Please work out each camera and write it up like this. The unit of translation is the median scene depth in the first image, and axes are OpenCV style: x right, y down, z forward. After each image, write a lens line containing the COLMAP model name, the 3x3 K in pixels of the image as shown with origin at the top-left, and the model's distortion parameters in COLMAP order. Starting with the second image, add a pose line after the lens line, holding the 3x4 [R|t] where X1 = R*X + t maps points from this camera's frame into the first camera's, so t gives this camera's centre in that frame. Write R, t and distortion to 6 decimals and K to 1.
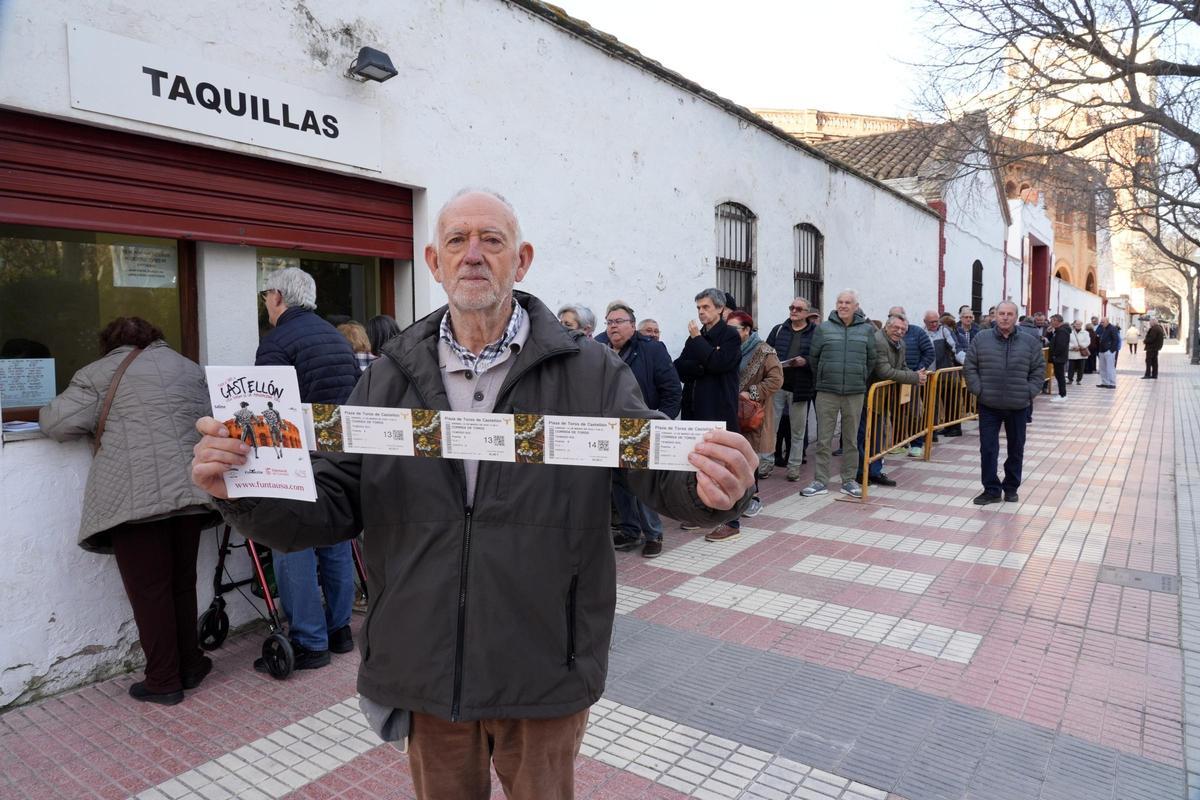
lens RADIAL K [[792.4, 0, 611.5], [0, 792.4, 392.9], [0, 0, 1]] dist [-0.038655, 0.019054]
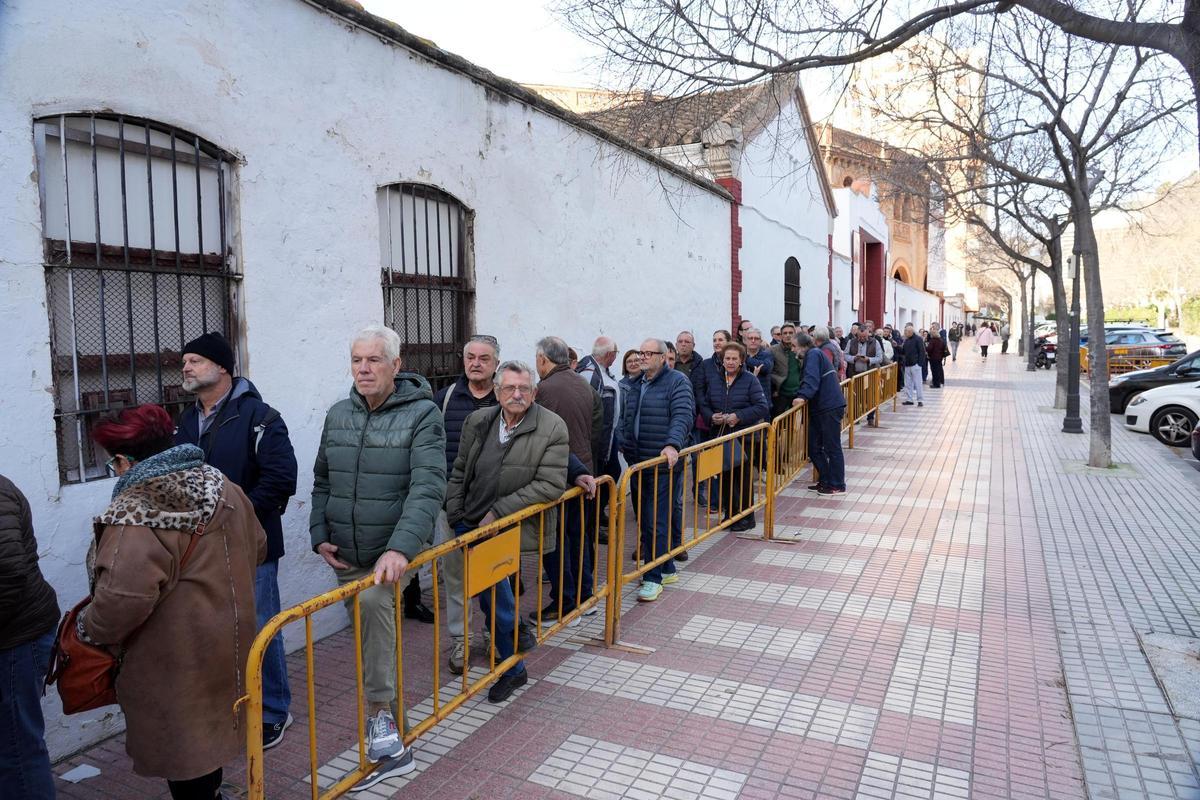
lens RADIAL K [[792.4, 0, 603.8], [0, 792.4, 393.3], [0, 0, 1]] dist [-0.038655, 0.019054]
pose [[0.987949, -0.018863, 0.153629, 0.514865], [0.018370, 0.999821, 0.004626, -0.127744], [-0.153689, -0.001748, 0.988118, 0.797285]]
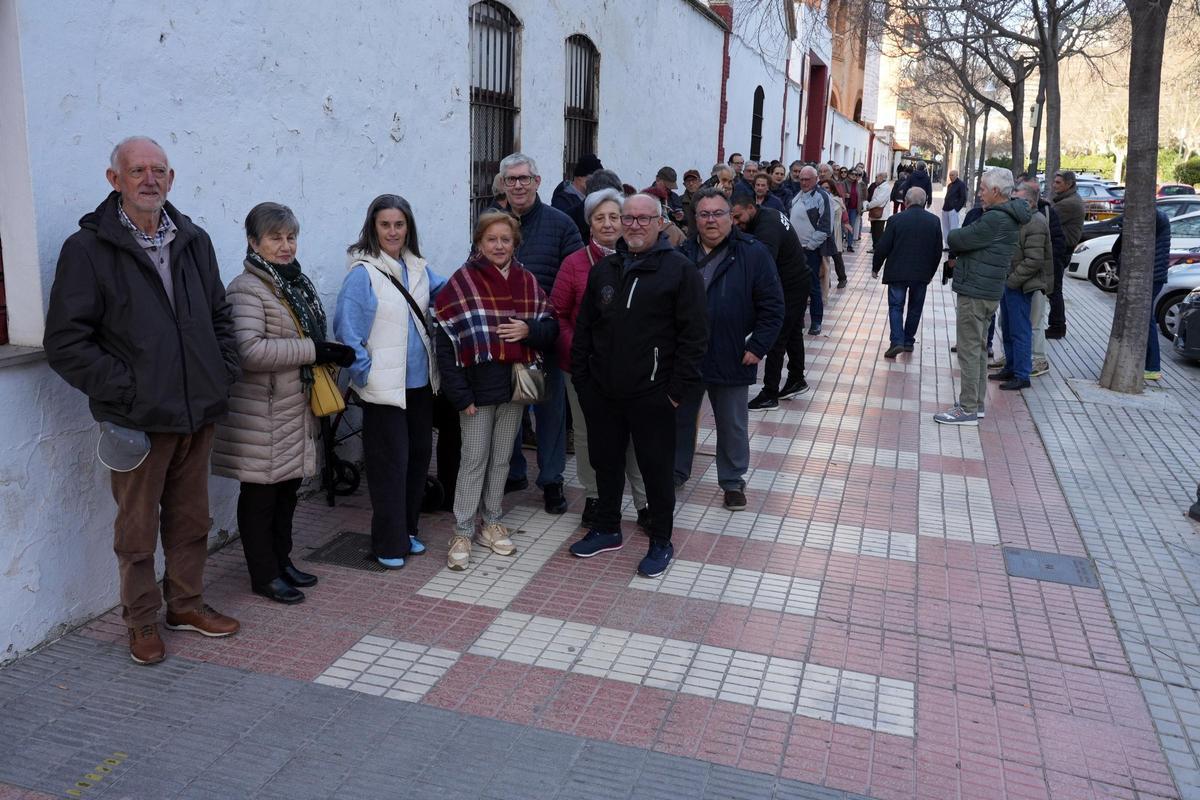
lens RADIAL K [[1073.1, 0, 605.6], [0, 1073.1, 383.6], [0, 0, 1]] dist [0.009872, 0.025950]
pose [[0.943315, -0.025314, 0.330932, -0.092239], [-0.020778, 0.990627, 0.135004, -0.072132], [-0.331247, -0.134228, 0.933948, 0.132978]]
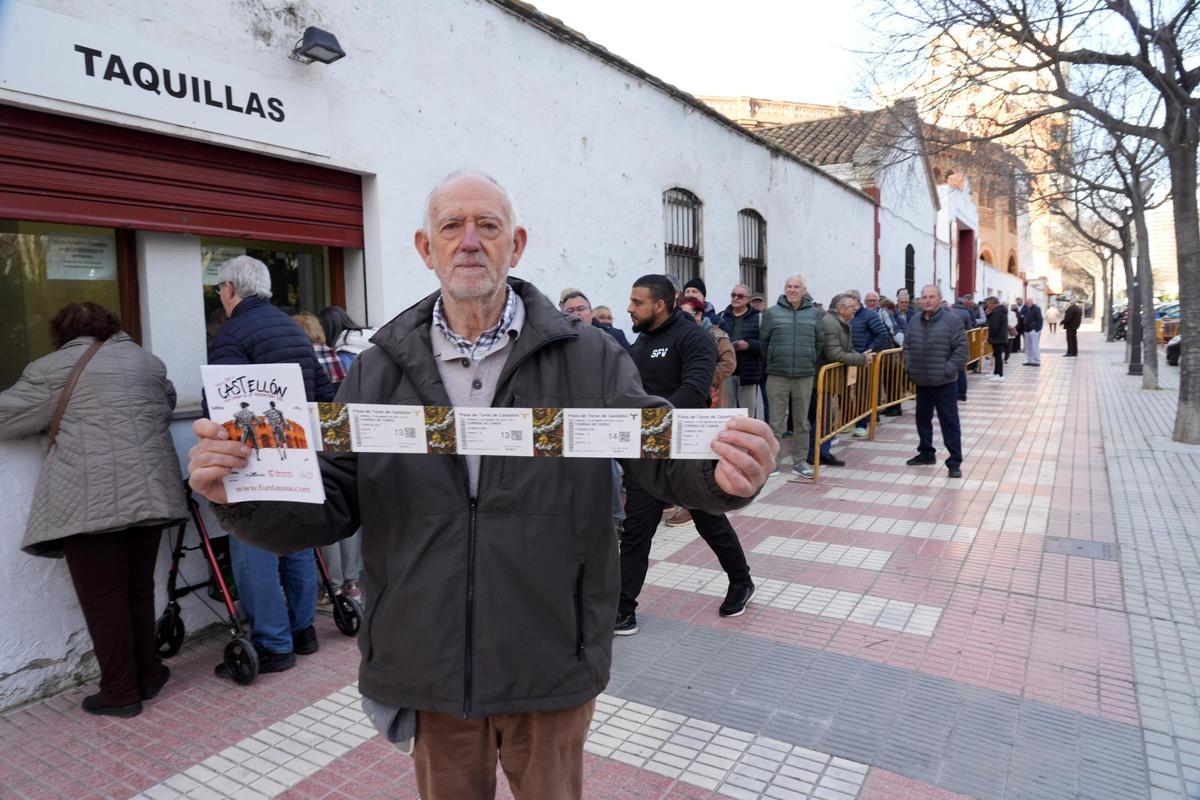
lens RADIAL K [[792.4, 0, 610.1], [0, 792.4, 392.1], [0, 0, 1]] dist [-0.038655, 0.019054]
pose [[0.996849, -0.022862, 0.075960, -0.023993], [0.021778, 0.999649, 0.015065, 0.000409], [-0.076278, -0.013363, 0.996997, 0.006060]]
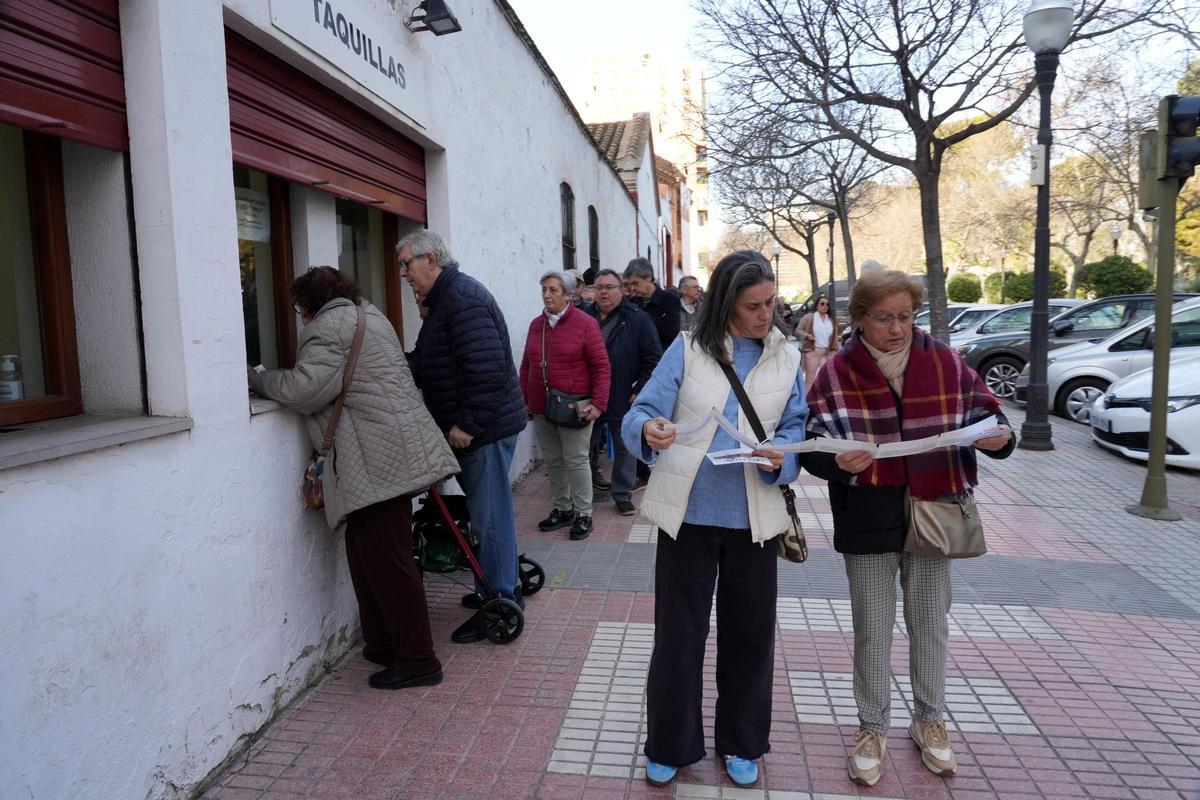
lens RADIAL K [[792.4, 0, 597.9], [0, 792.4, 393.7], [0, 0, 1]] dist [-0.038655, 0.019054]
pose [[0.889047, -0.059595, 0.453921, -0.461749], [0.050460, 0.998206, 0.032224, 0.017268], [-0.455027, -0.005744, 0.890459, 0.039919]]
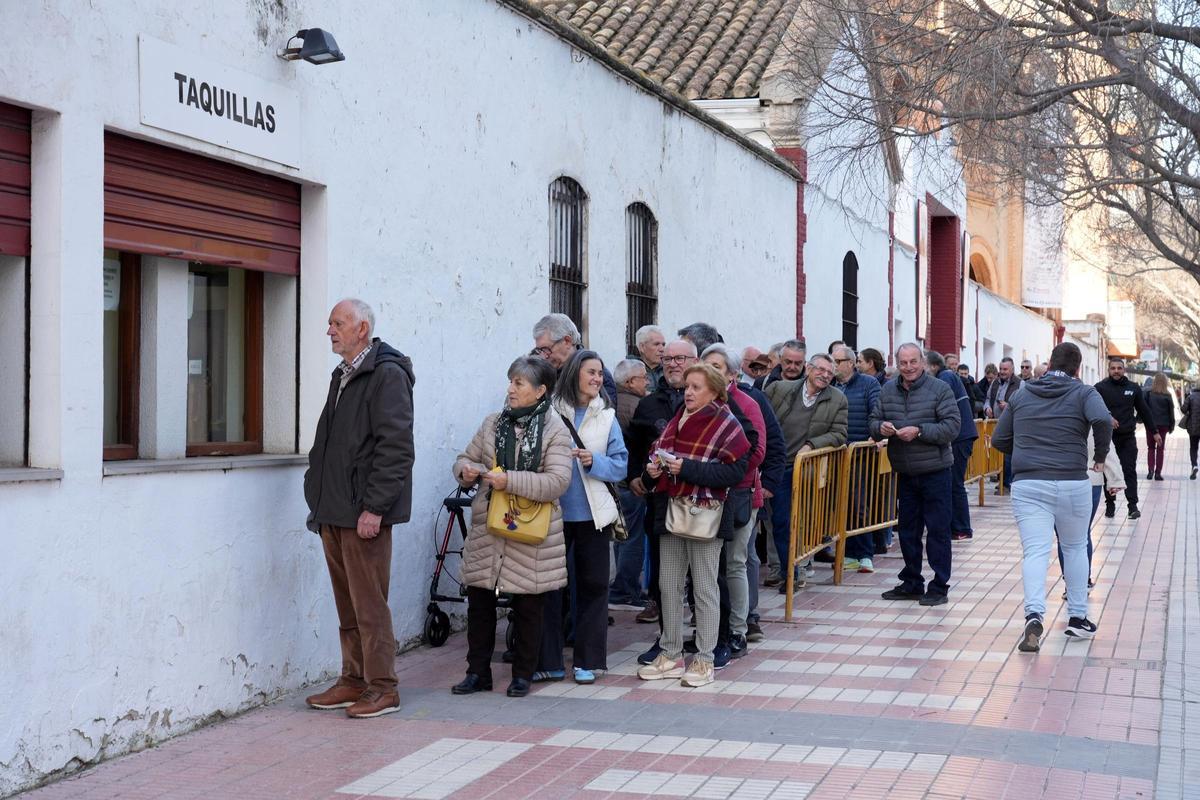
lens RADIAL K [[2152.6, 0, 639.2], [0, 2152.6, 388.6], [0, 0, 1]] dist [0.031096, 0.000000]
pose [[0.932184, 0.016646, 0.361601, -0.624656], [0.010730, 0.997232, -0.073570, 0.087491], [-0.361825, 0.072461, 0.929426, -0.941338]]
